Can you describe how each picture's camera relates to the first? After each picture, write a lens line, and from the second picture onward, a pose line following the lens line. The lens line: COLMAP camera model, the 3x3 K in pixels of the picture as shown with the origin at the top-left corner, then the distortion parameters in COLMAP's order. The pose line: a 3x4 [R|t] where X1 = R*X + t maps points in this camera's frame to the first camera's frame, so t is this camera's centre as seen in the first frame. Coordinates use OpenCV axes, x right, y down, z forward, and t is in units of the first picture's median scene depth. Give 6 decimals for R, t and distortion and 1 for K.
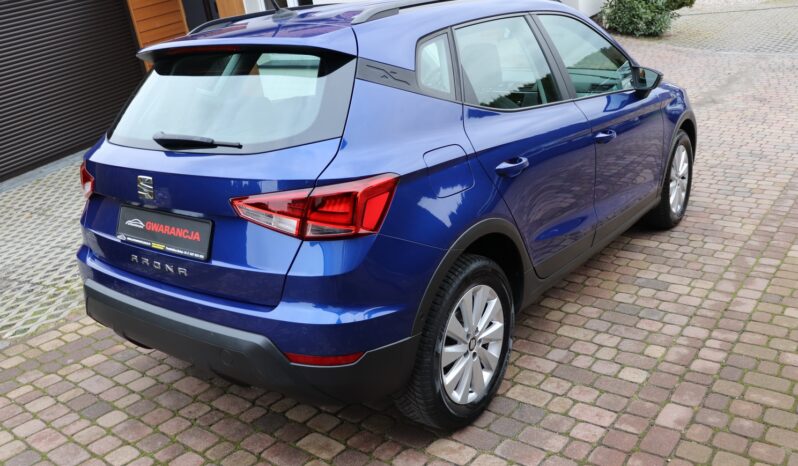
lens RADIAL K [[711.4, 0, 398.8], [0, 711.4, 230.9], [0, 0, 1]] dist [-0.104517, 0.045755]
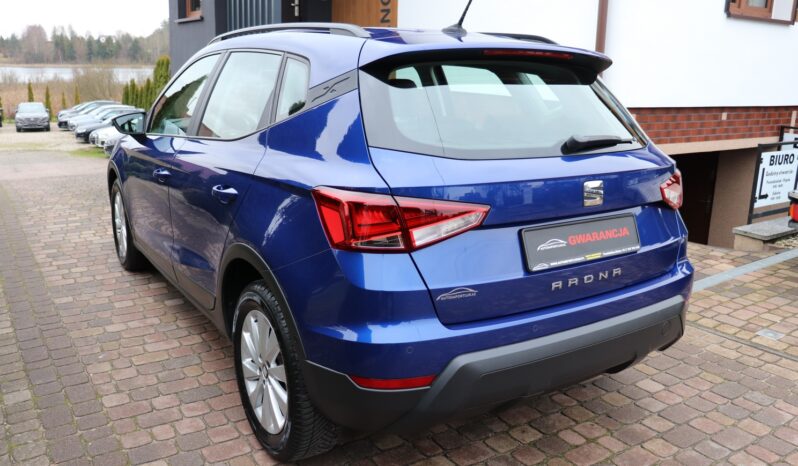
lens RADIAL K [[658.8, 0, 394.4], [0, 658.8, 236.9], [0, 0, 1]] dist [-0.168275, 0.129395]
pose [[0.353015, -0.154354, 0.922798, -1.063258], [0.243071, 0.967562, 0.068855, -0.109474], [-0.903492, 0.199998, 0.379082, 0.792717]]
